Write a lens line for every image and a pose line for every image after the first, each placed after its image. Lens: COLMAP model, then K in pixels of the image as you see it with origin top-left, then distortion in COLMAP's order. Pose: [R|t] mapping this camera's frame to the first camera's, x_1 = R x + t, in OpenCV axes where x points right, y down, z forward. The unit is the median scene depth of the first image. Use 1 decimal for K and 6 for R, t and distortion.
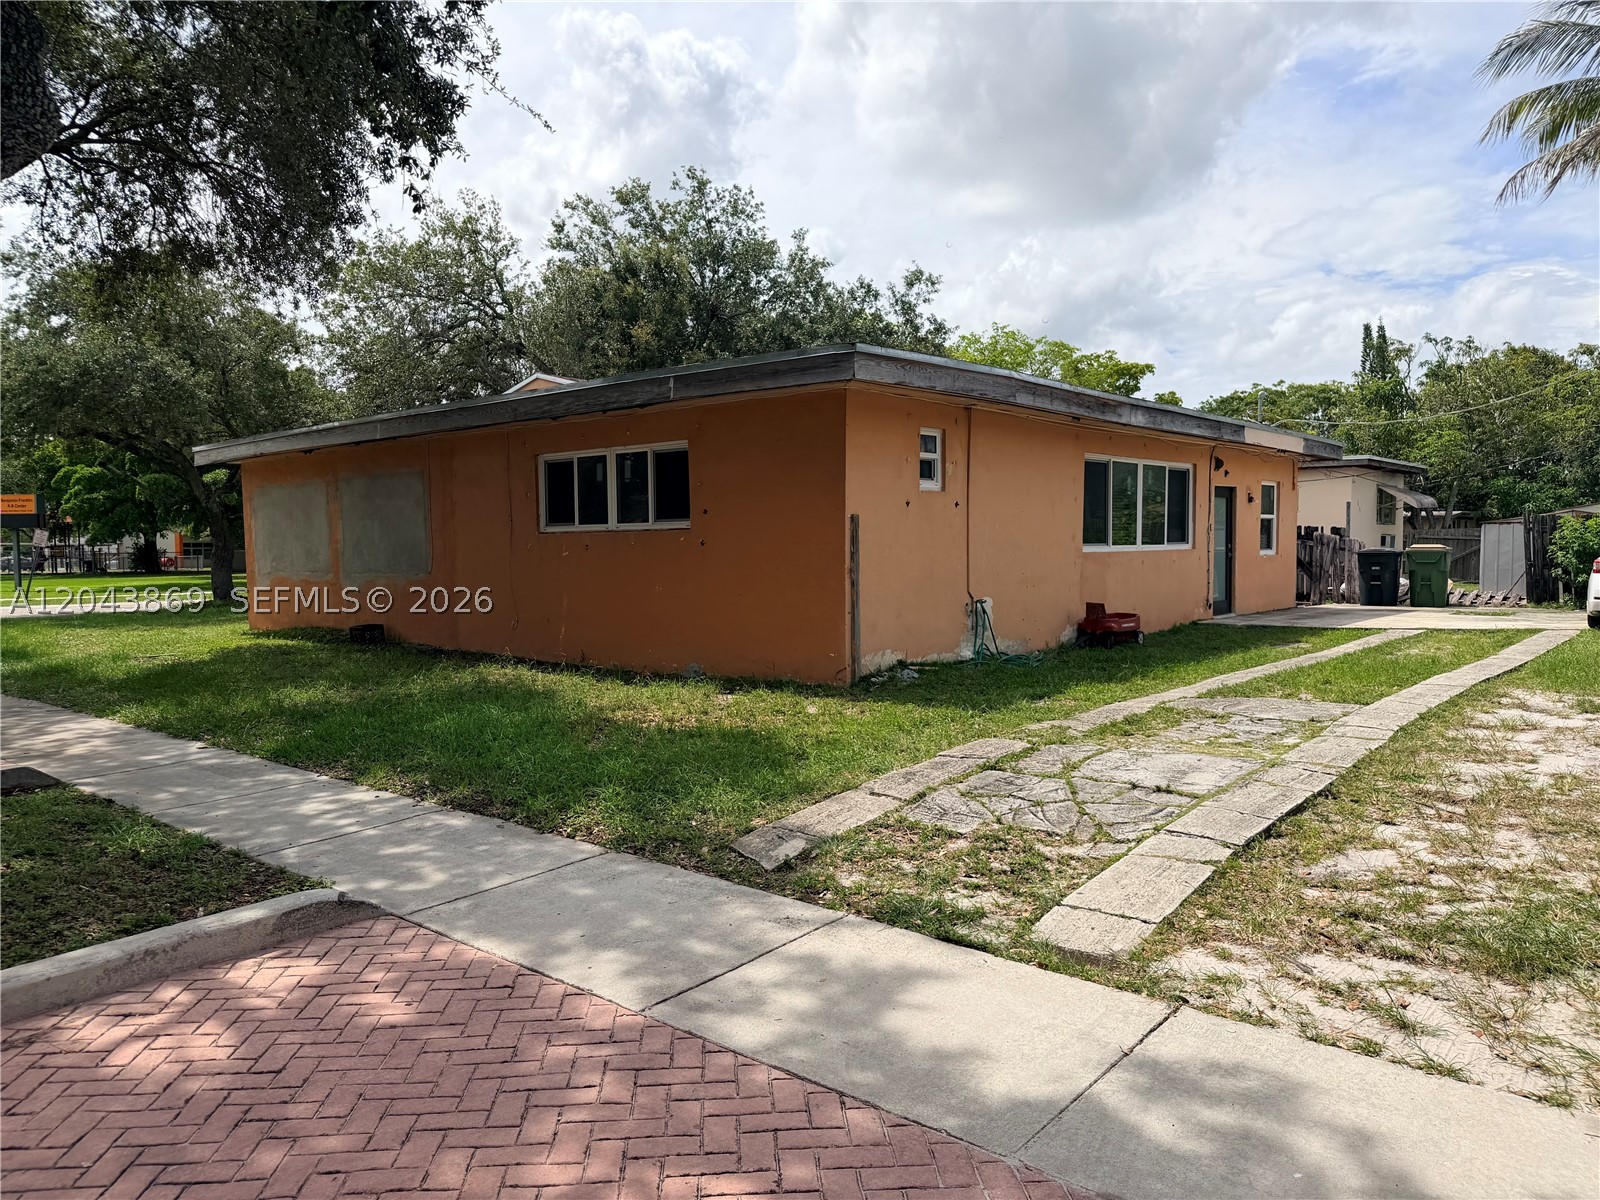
lens RADIAL K [[1102.1, 0, 800.0], [0, 1102.1, 600.0], [0, 0, 1]] dist [0.087580, 0.000199]
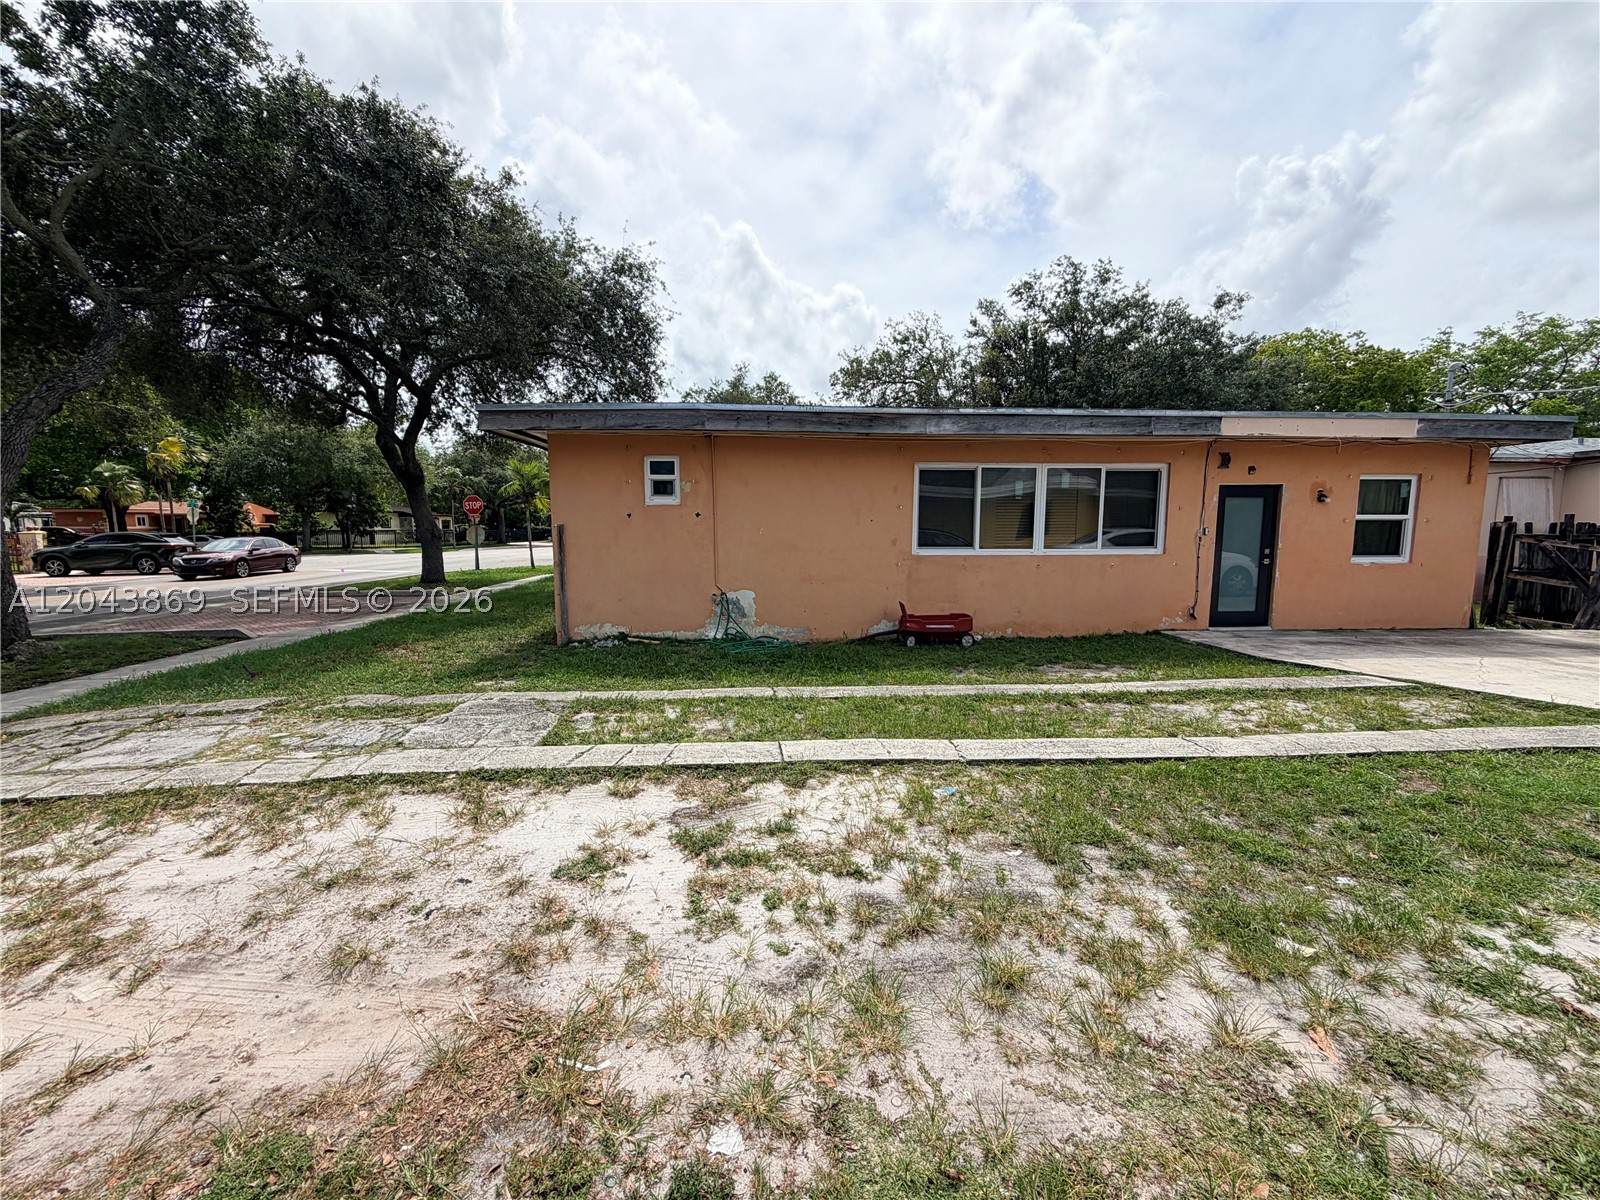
lens RADIAL K [[634.0, 0, 797.5], [0, 634.0, 595.6], [0, 0, 1]] dist [0.000529, 0.000363]
pose [[0.706233, 0.090365, -0.702189, 0.611238], [-0.042439, 0.995441, 0.085421, -0.051453], [0.706707, -0.030527, 0.706848, 0.475732]]
